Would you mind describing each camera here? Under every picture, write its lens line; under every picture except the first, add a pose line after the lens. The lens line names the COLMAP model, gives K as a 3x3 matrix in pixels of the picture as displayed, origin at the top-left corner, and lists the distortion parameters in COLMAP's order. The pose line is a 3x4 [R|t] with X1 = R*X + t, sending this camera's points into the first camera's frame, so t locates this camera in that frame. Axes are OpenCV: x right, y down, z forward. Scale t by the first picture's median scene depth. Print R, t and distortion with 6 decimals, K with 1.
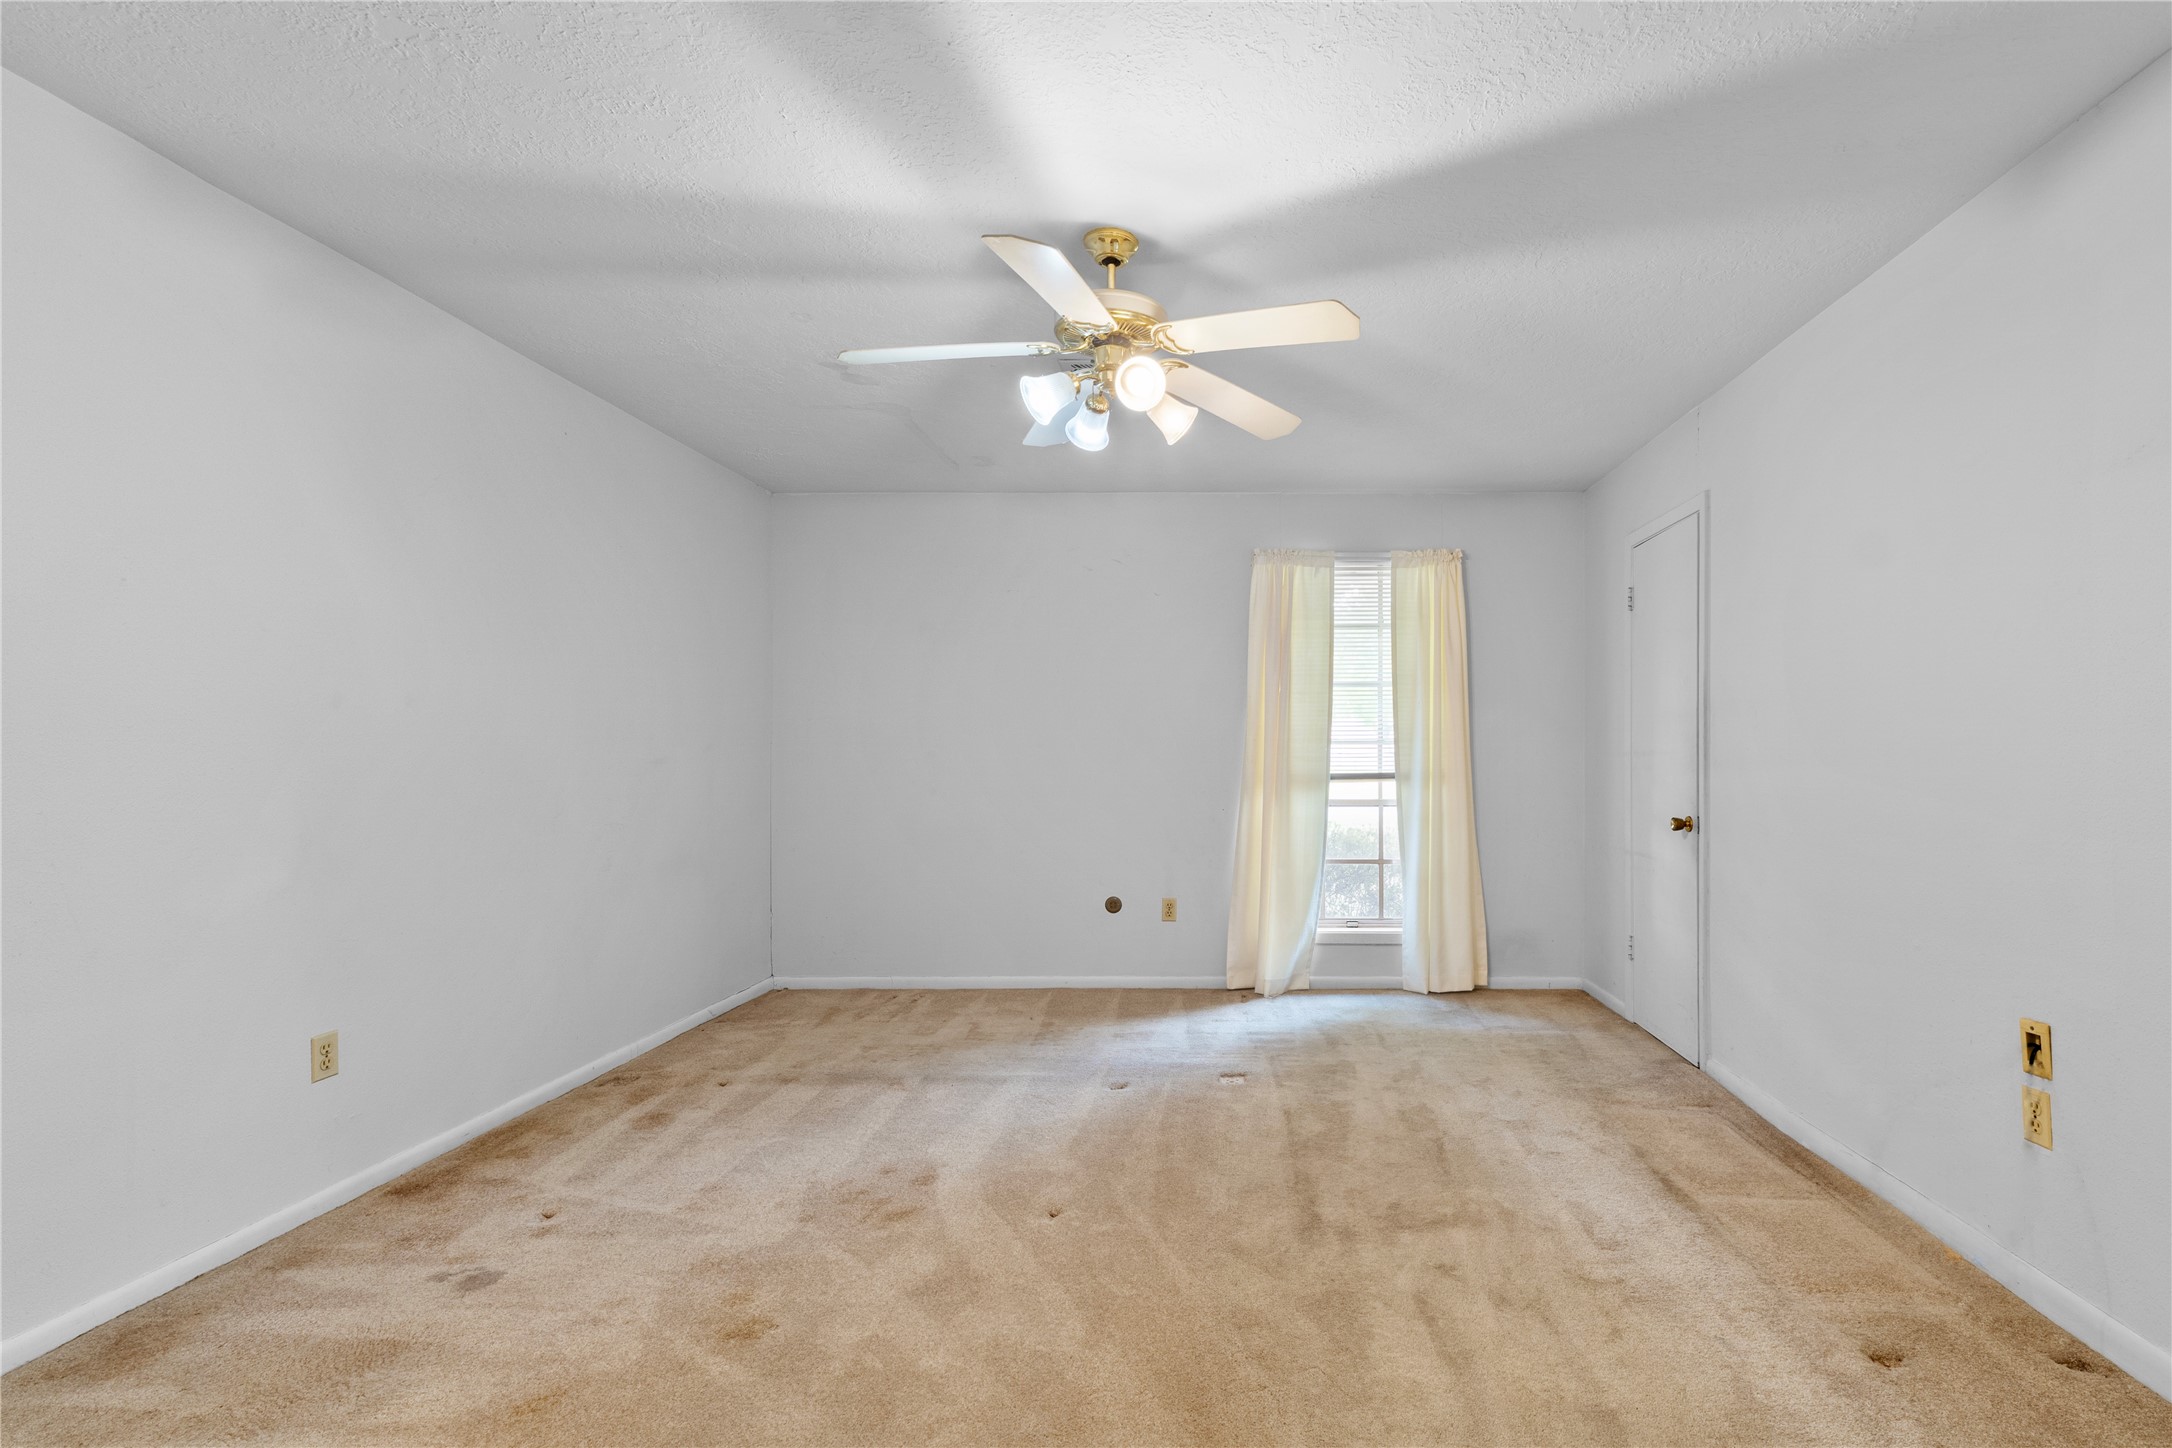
lens RADIAL K [[997.2, 0, 1089.4], [0, 997.2, 729.0], [0, 0, 1]] dist [0.002496, 0.001422]
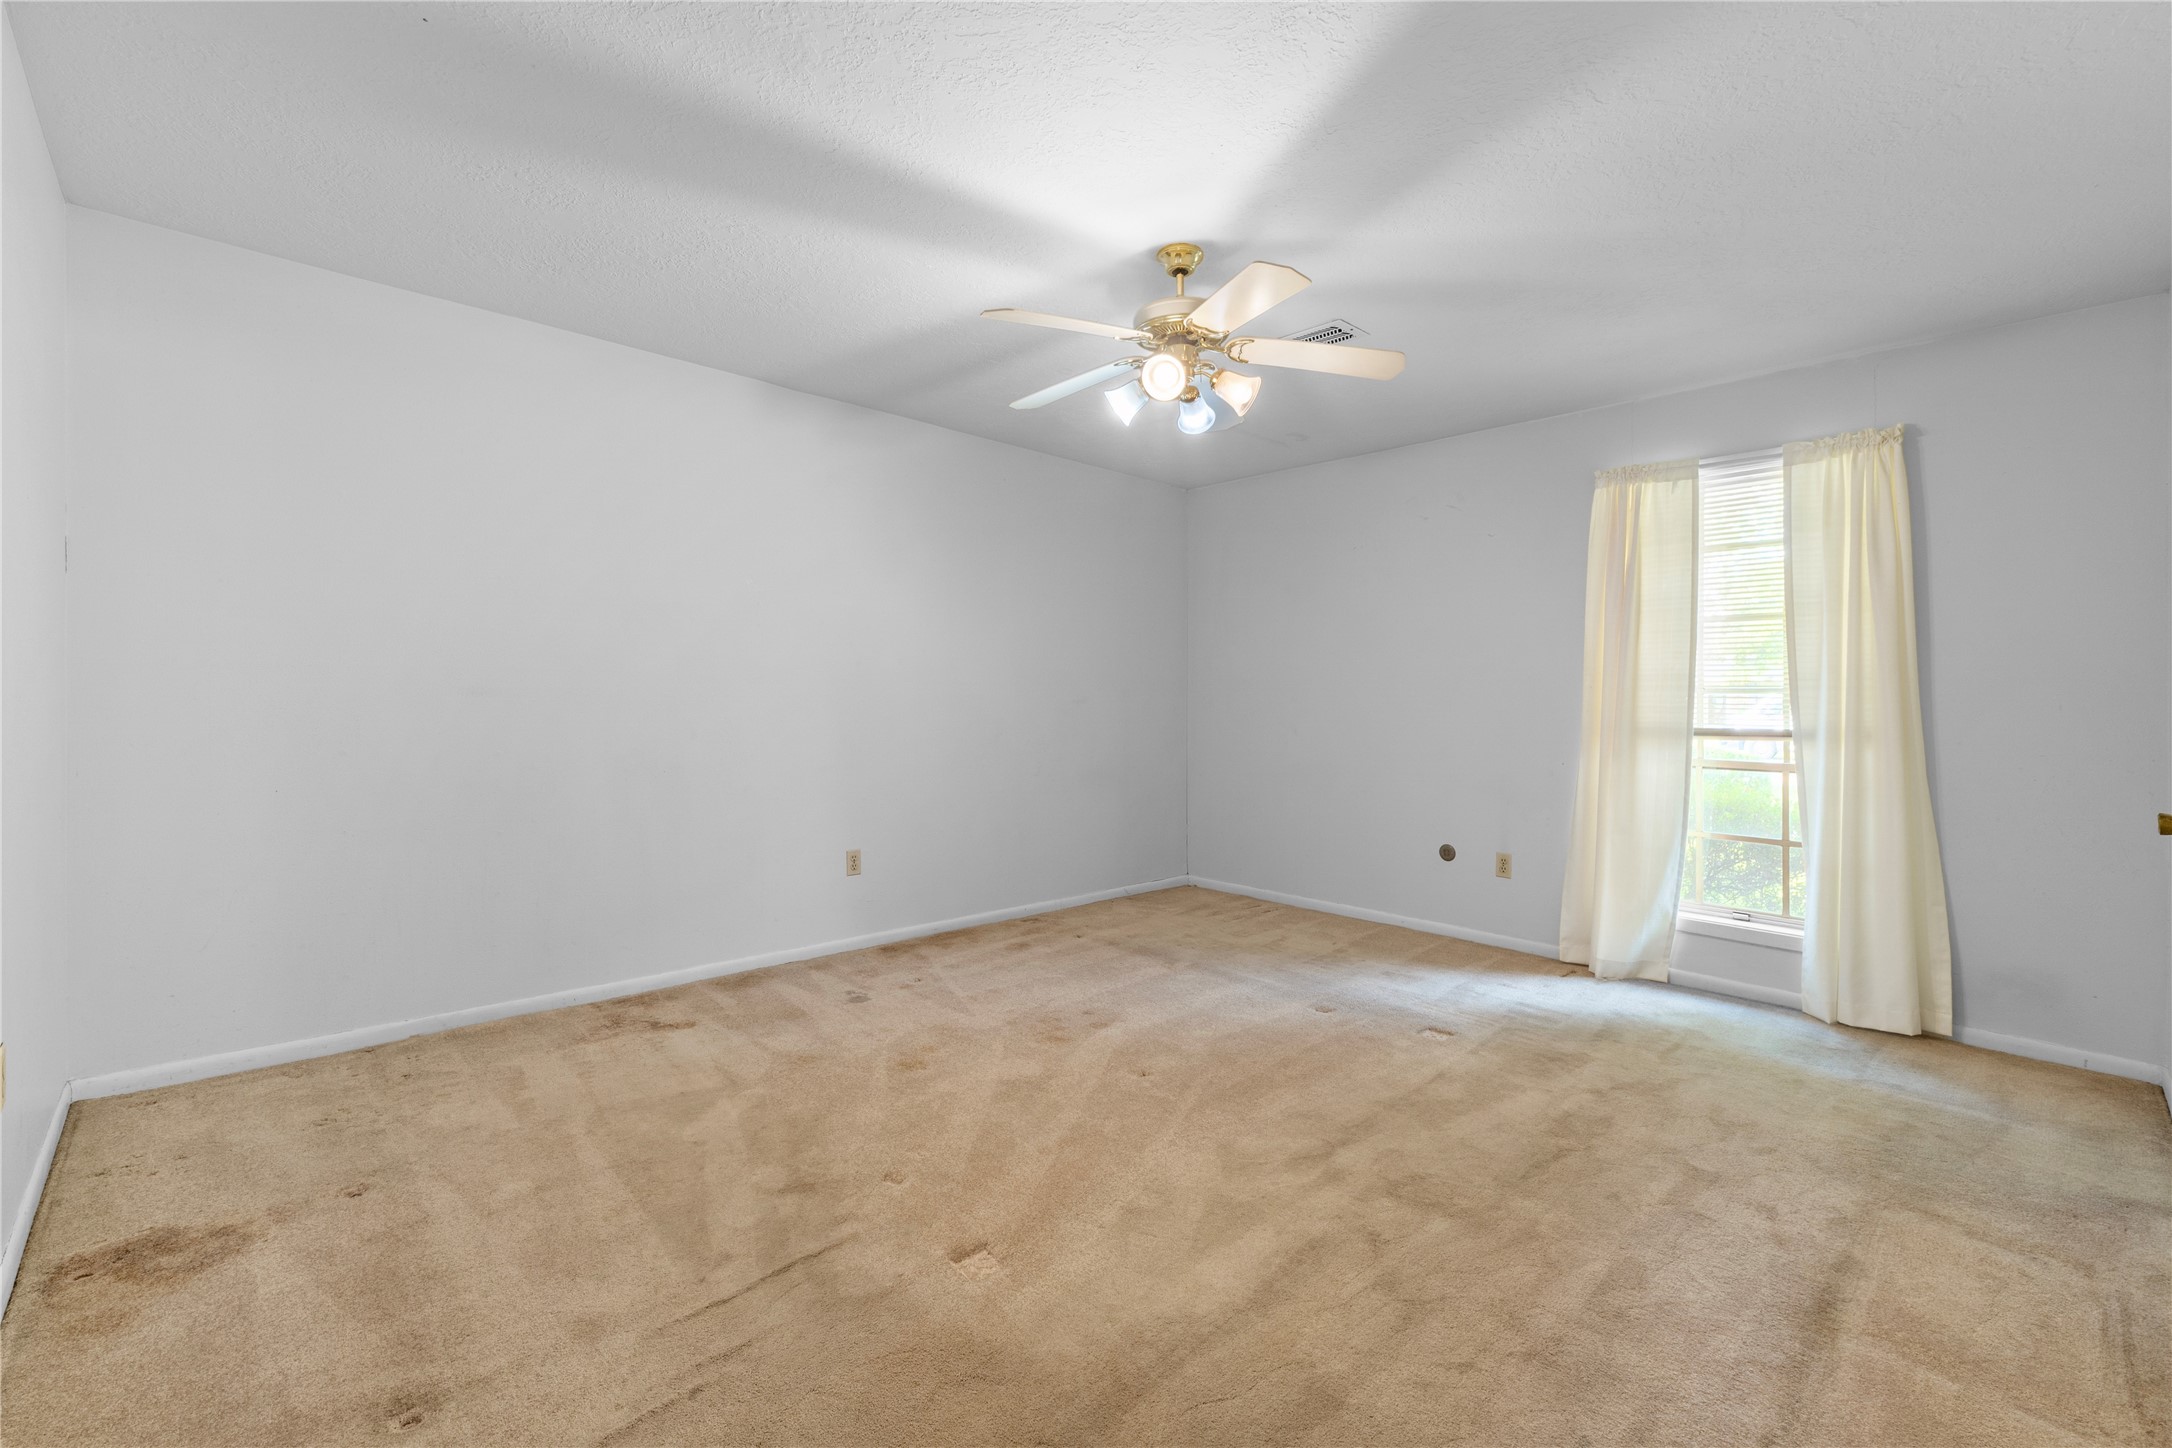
lens RADIAL K [[925.2, 0, 1101.7], [0, 925.2, 683.8], [0, 0, 1]] dist [0.003517, 0.001595]
pose [[0.692118, -0.001718, -0.721782, 0.469010], [0.002035, 0.999998, -0.000429, 0.007956], [0.721782, -0.001172, 0.692120, 0.117042]]
